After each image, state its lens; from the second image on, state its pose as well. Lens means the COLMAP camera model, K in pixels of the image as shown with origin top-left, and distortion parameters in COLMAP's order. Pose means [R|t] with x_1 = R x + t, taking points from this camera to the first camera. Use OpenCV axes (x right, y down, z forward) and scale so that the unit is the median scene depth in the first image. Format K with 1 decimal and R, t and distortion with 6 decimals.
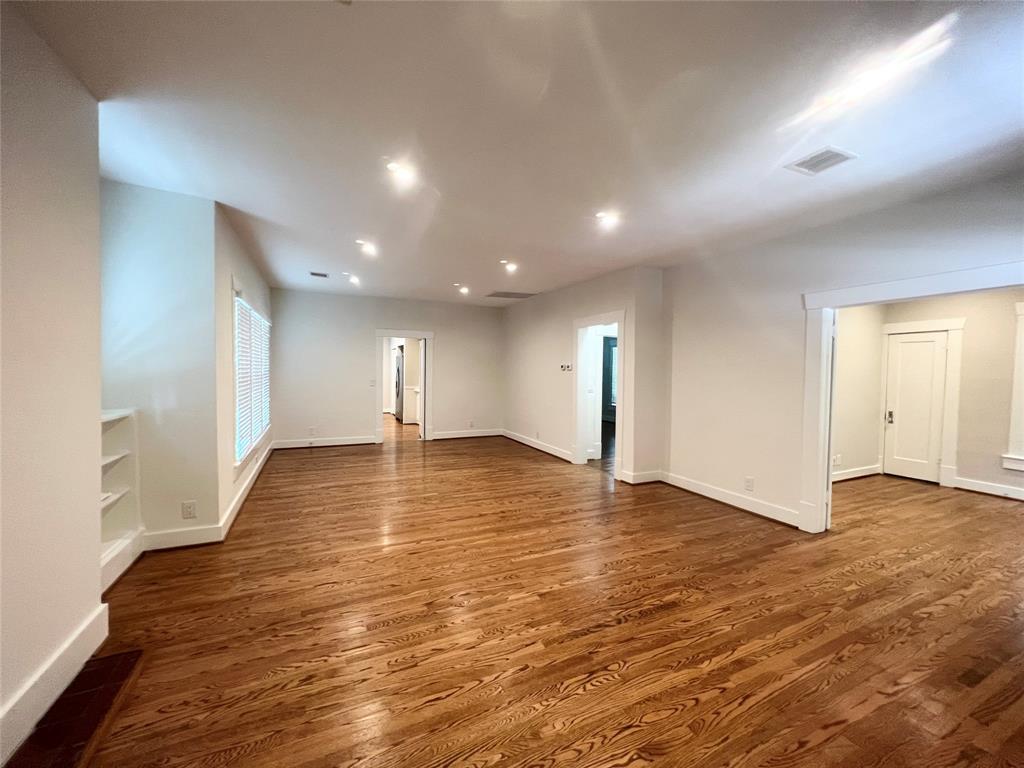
lens RADIAL K [[410.0, 0, 512.2], [0, 410.0, 386.0], [0, 0, 1]] dist [-0.004145, 0.001159]
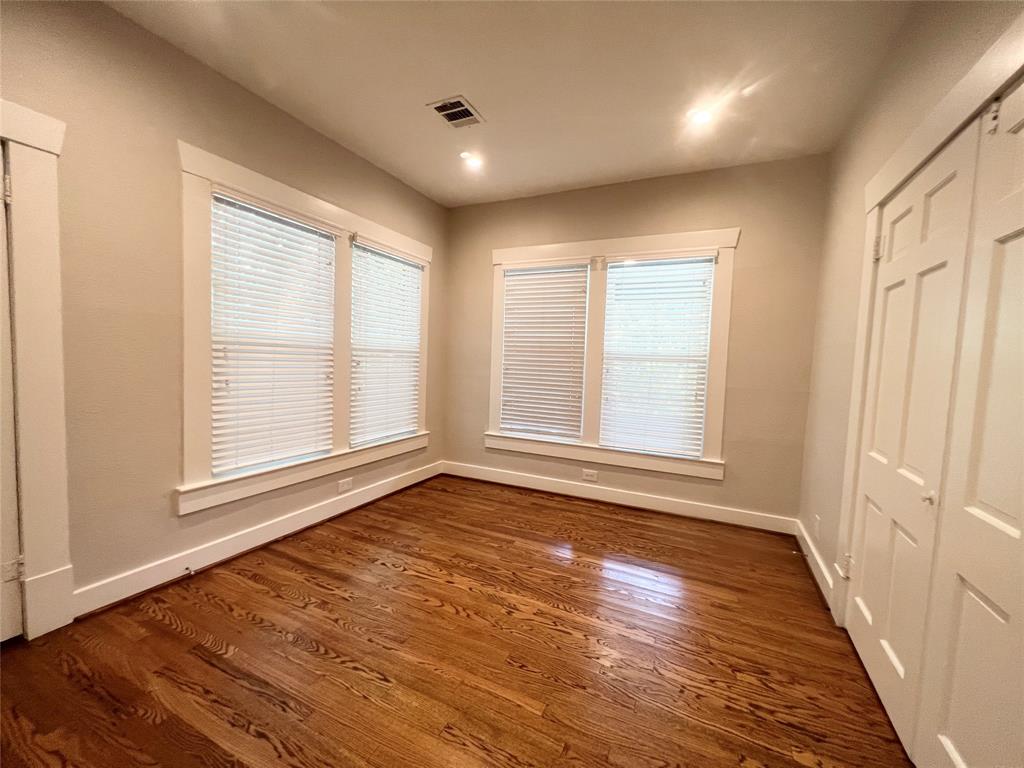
lens RADIAL K [[410.0, 0, 511.8], [0, 410.0, 384.6], [0, 0, 1]] dist [-0.004145, 0.001159]
pose [[-0.620204, -0.090898, 0.779157, 0.875212], [-0.018509, 0.994683, 0.101308, 0.007074], [-0.784222, 0.048410, -0.618588, 1.339079]]
